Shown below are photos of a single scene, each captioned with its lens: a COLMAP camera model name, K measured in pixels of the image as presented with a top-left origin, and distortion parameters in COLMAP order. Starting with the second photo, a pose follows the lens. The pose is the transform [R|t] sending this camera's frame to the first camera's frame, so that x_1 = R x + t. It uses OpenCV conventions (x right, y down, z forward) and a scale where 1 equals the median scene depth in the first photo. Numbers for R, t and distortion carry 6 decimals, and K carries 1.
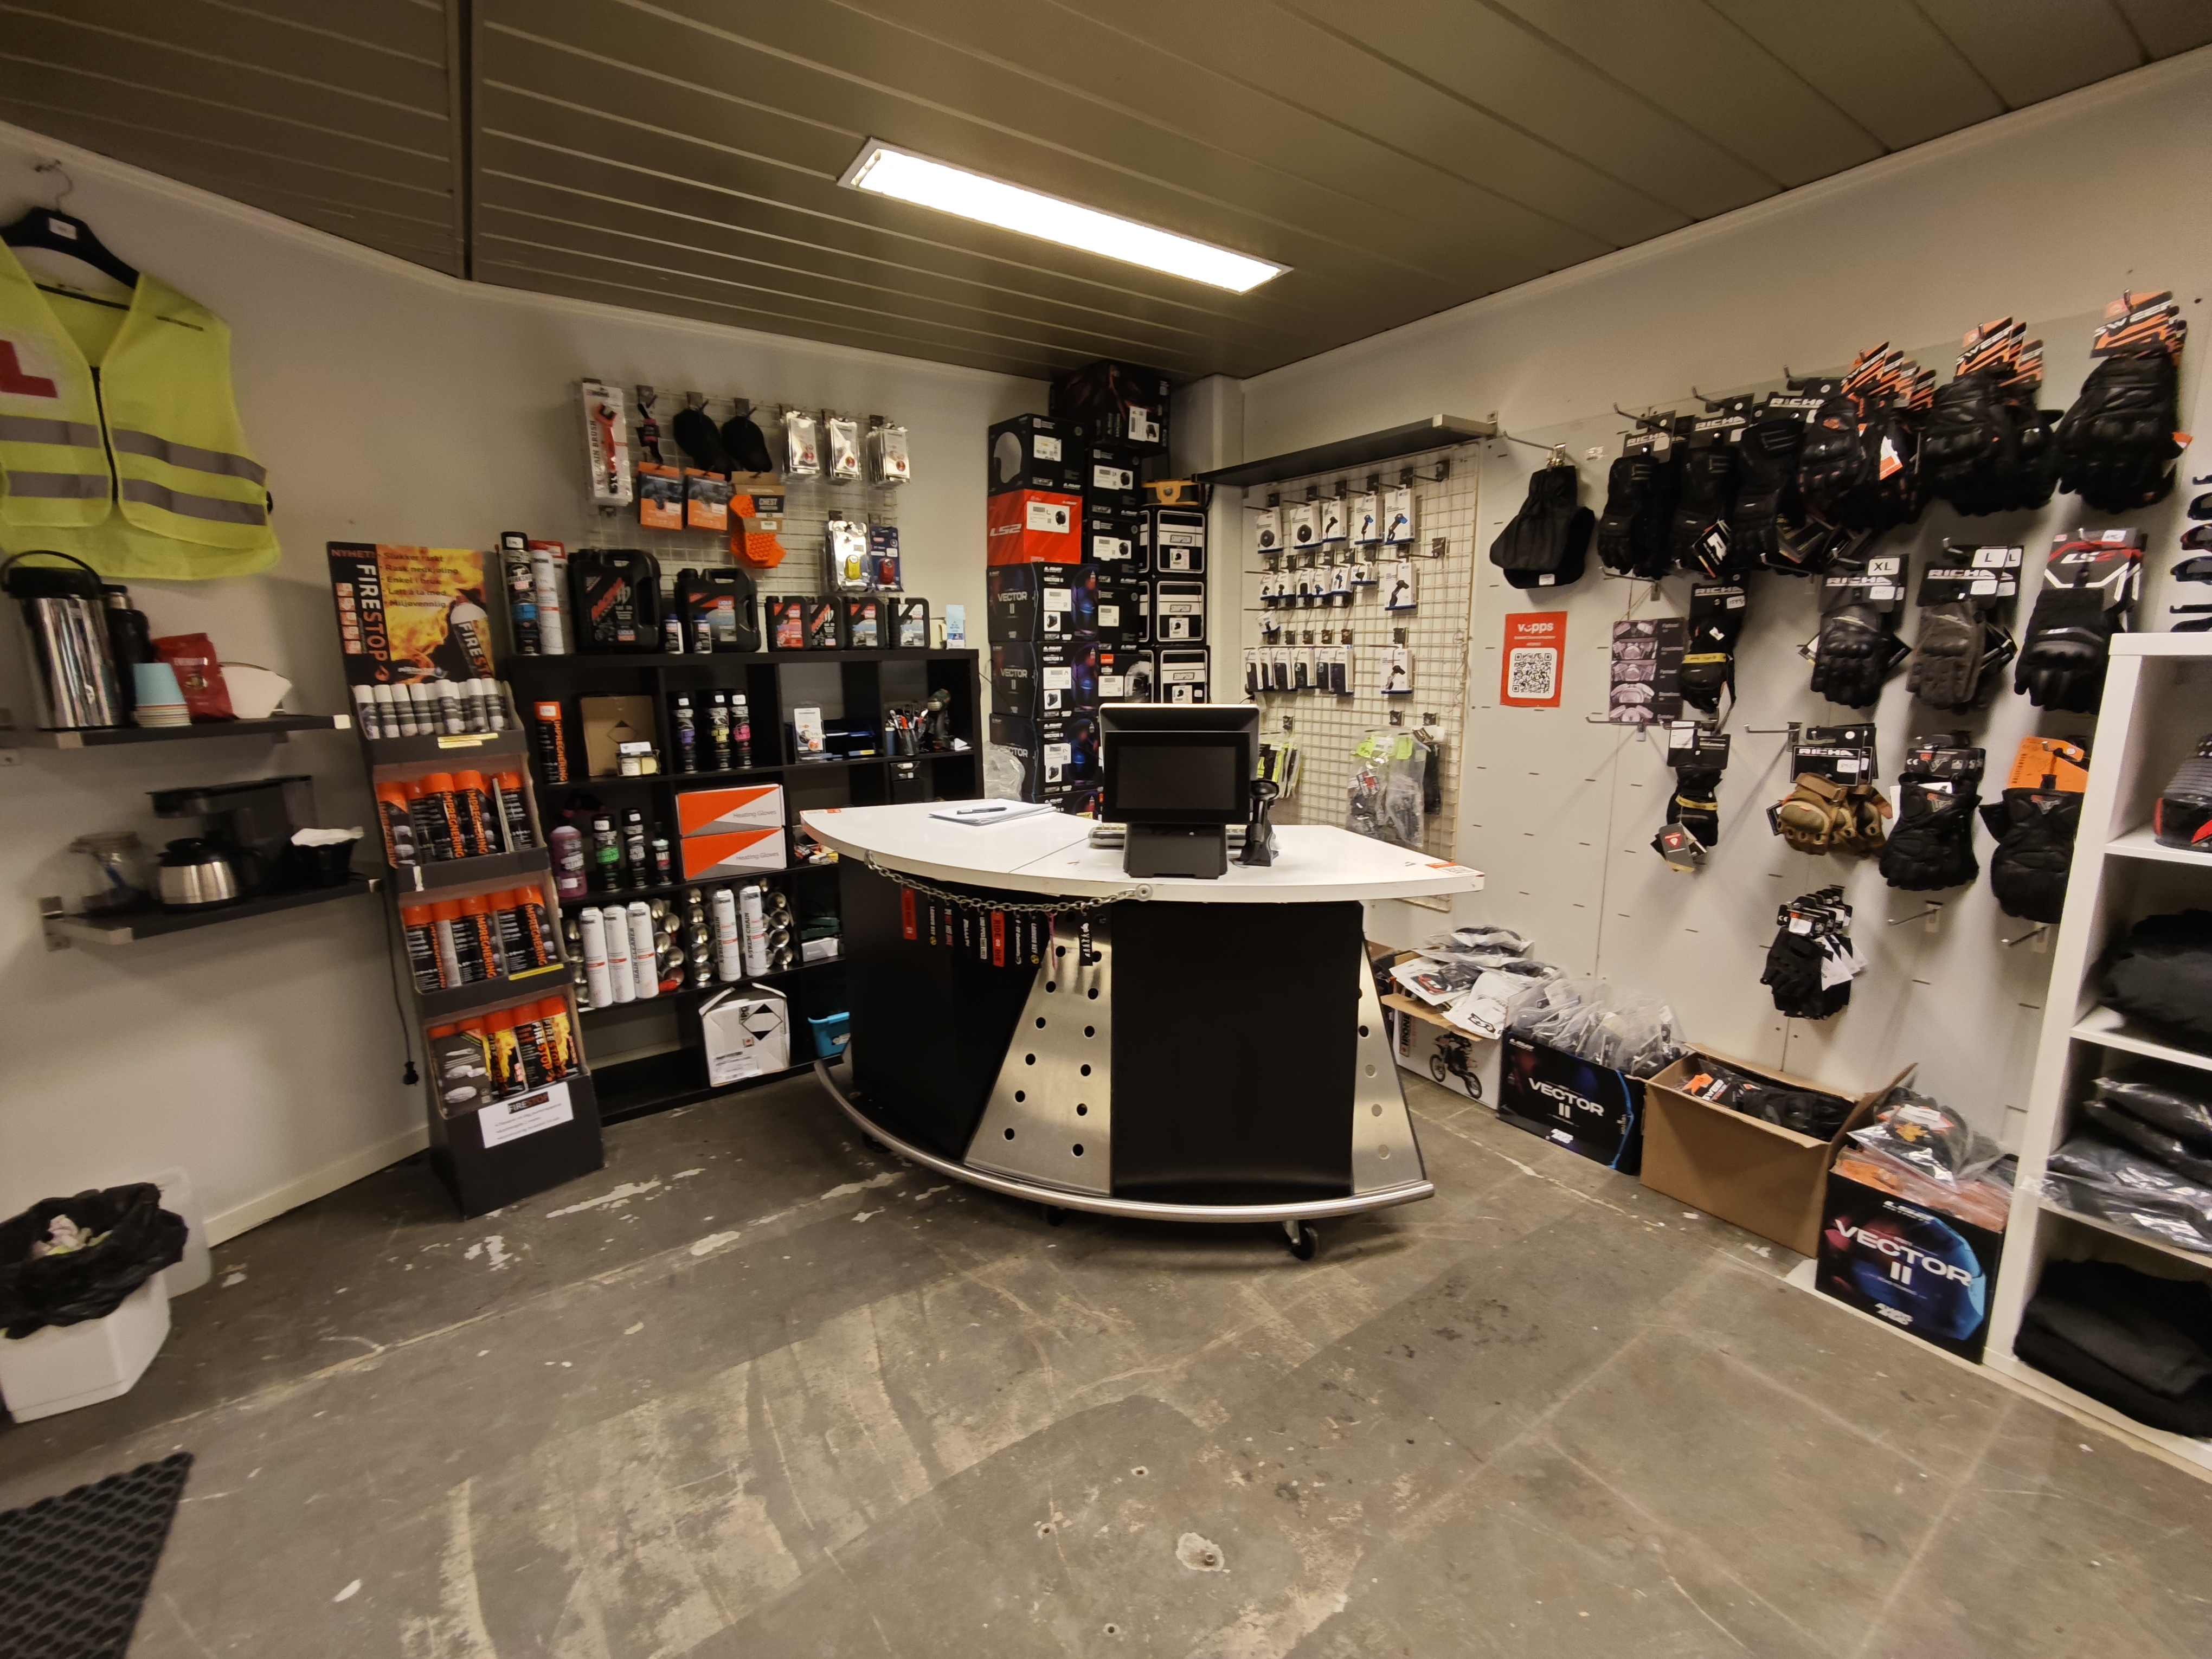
lens RADIAL K [[914.3, 0, 1110.8], [0, 914.3, 827.6], [0, 0, 1]] dist [-0.000557, -0.000249]
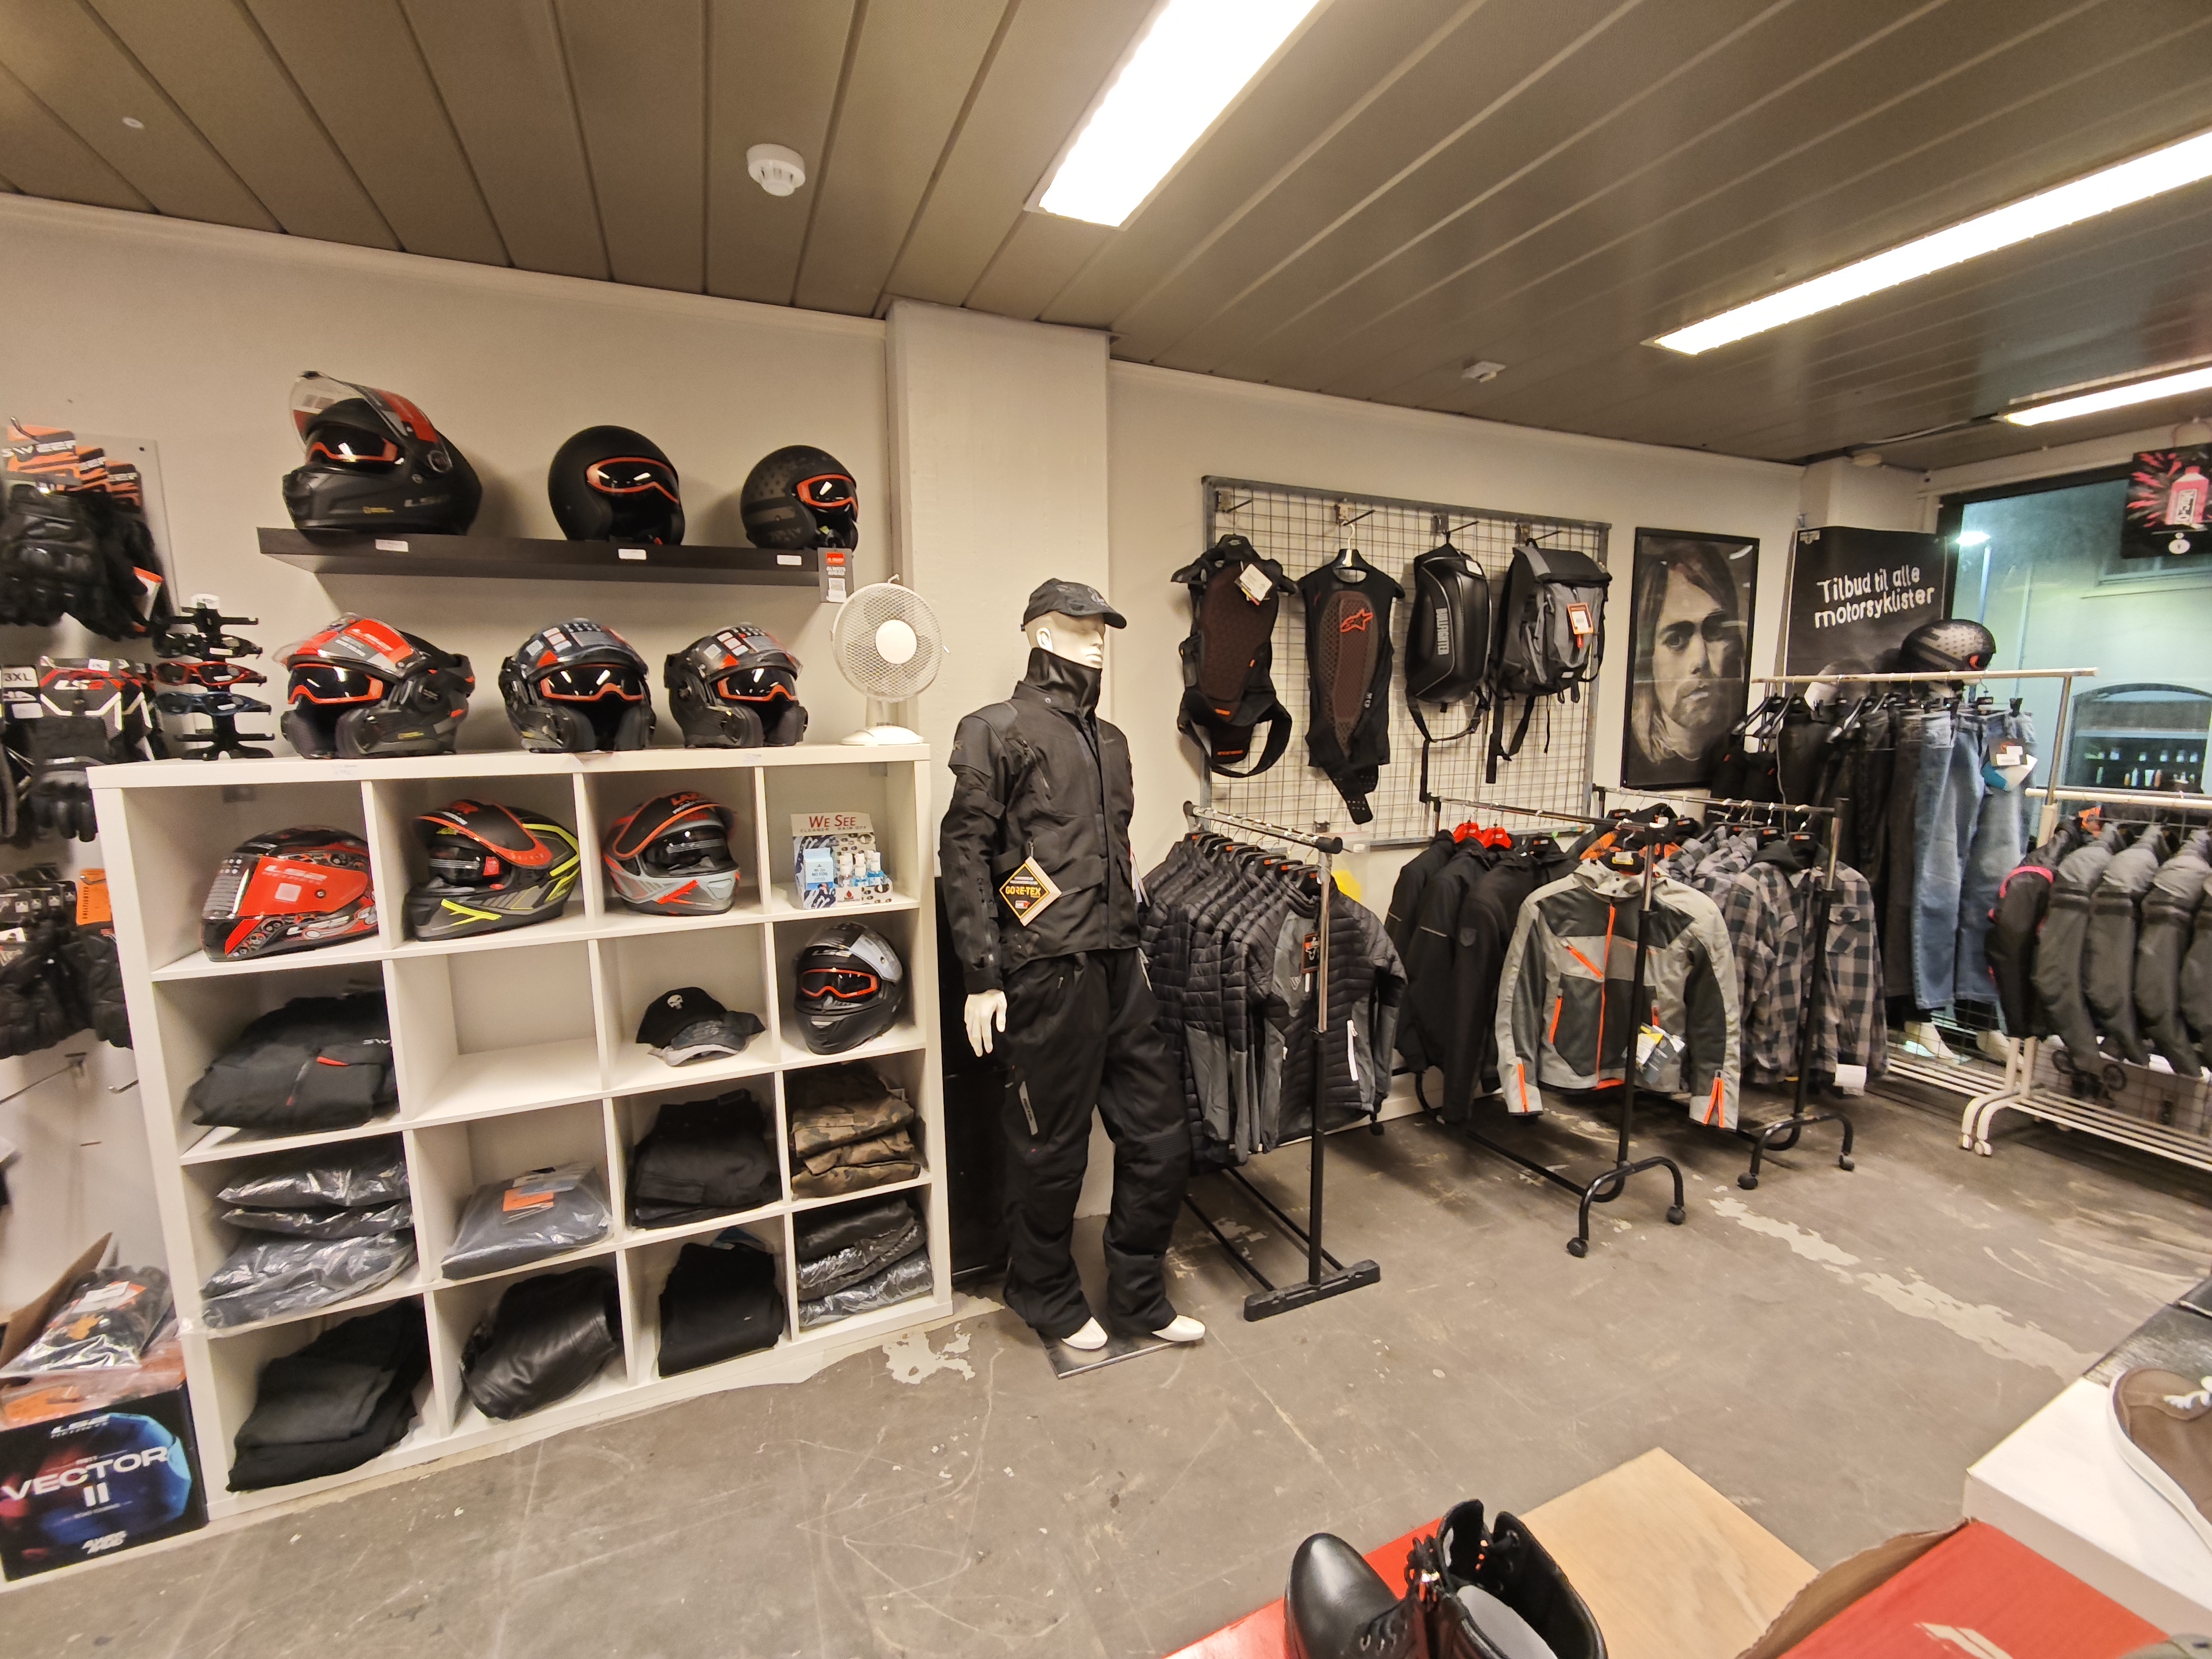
lens RADIAL K [[914.3, 0, 1110.7], [0, 914.3, 823.4], [0, 0, 1]] dist [-0.000557, -0.000249]
pose [[0.189238, -0.120921, 0.974457, 0.291285], [0.191046, 0.977958, 0.084255, -0.022626], [-0.963167, 0.170221, 0.208168, -0.216327]]
